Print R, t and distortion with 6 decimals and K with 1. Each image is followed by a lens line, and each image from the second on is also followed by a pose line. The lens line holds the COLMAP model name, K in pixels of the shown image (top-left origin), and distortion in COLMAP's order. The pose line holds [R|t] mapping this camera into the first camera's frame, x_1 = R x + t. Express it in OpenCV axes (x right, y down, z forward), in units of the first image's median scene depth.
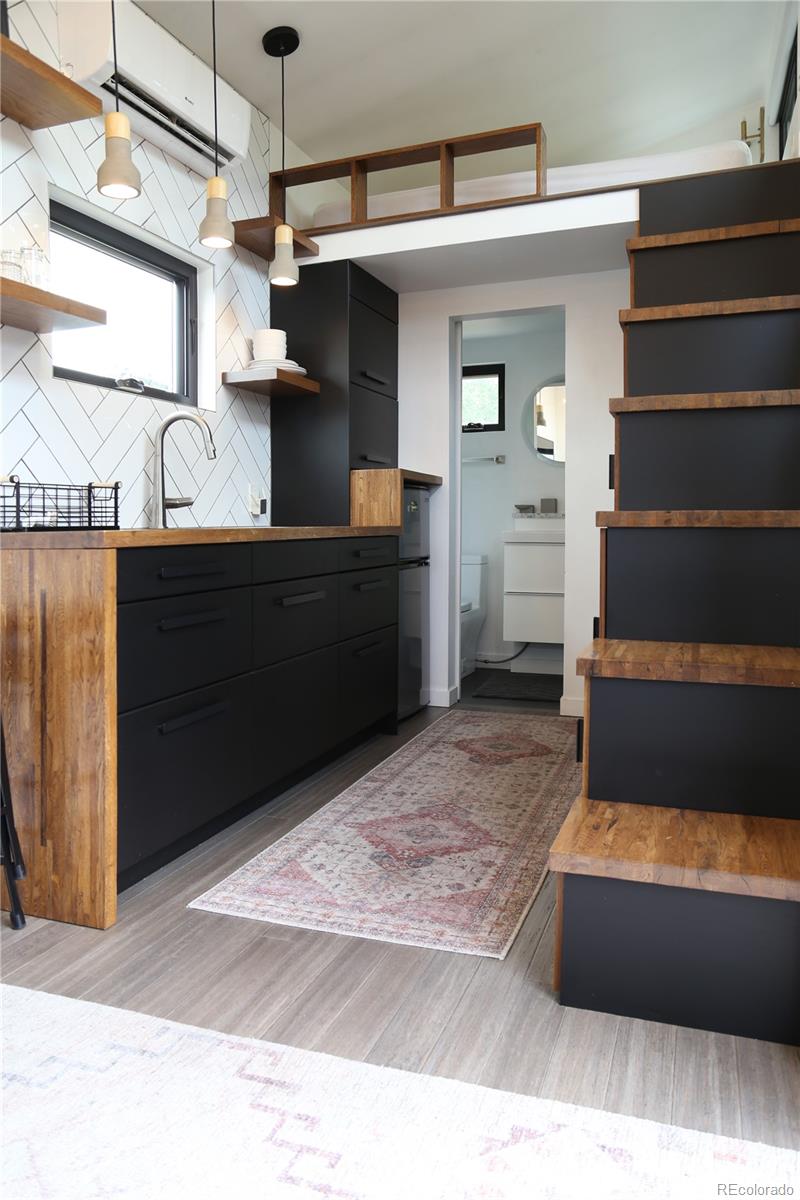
lens RADIAL K [[859.3, 0, 404.6], [0, 859.3, 595.2], [0, 0, 1]] dist [0.007936, 0.006364]
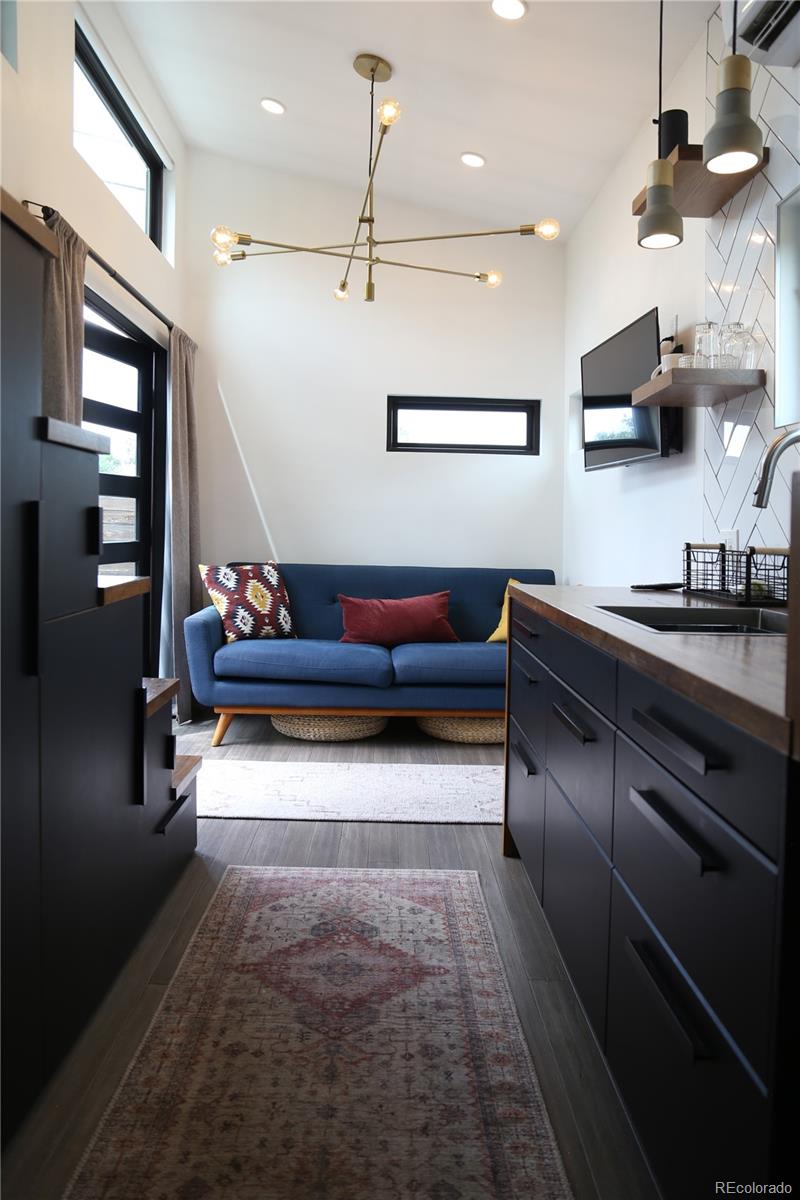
lens RADIAL K [[859.3, 0, 406.5], [0, 859.3, 597.0], [0, 0, 1]] dist [0.007936, 0.006364]
pose [[-0.935238, 0.008014, -0.353930, 0.262462], [-0.039822, 0.991018, 0.127665, -0.185252], [0.351774, 0.133491, -0.926518, 1.817050]]
